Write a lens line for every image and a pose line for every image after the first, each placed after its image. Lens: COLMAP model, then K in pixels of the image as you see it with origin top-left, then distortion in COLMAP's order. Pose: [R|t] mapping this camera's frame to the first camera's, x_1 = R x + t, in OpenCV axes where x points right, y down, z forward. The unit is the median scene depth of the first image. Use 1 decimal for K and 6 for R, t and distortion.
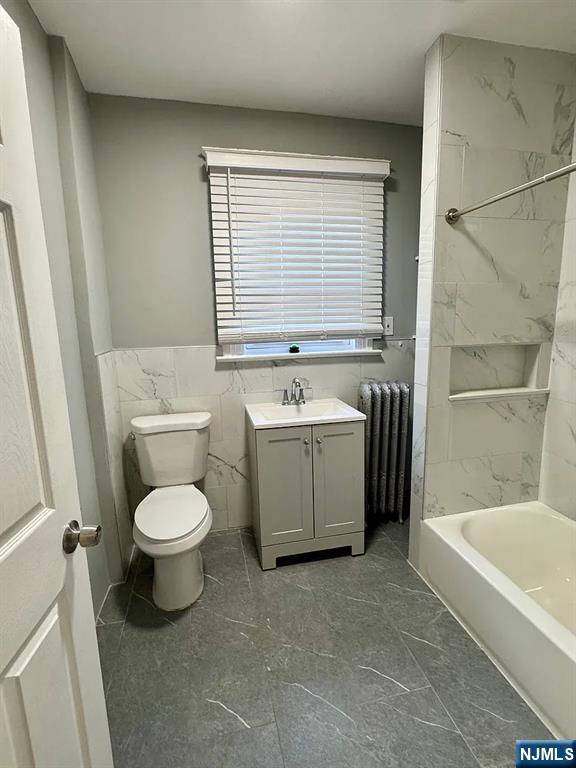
lens RADIAL K [[376.8, 0, 290.9], [0, 376.8, 384.5], [0, 0, 1]] dist [-0.002270, -0.000735]
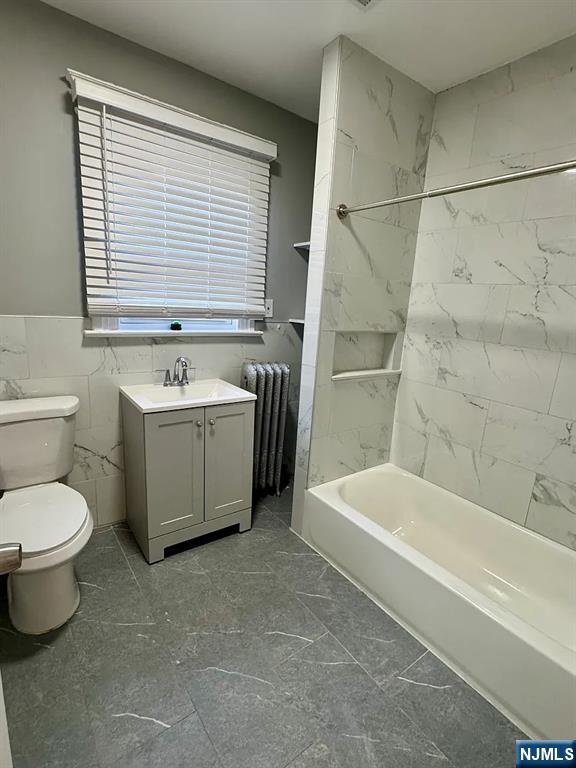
lens RADIAL K [[376.8, 0, 288.6], [0, 376.8, 384.2], [0, 0, 1]] dist [-0.002270, -0.000735]
pose [[0.912667, -0.009684, 0.408589, -0.141843], [-0.010879, 0.998789, 0.047972, 0.001916], [-0.408558, -0.048228, 0.911457, 0.037377]]
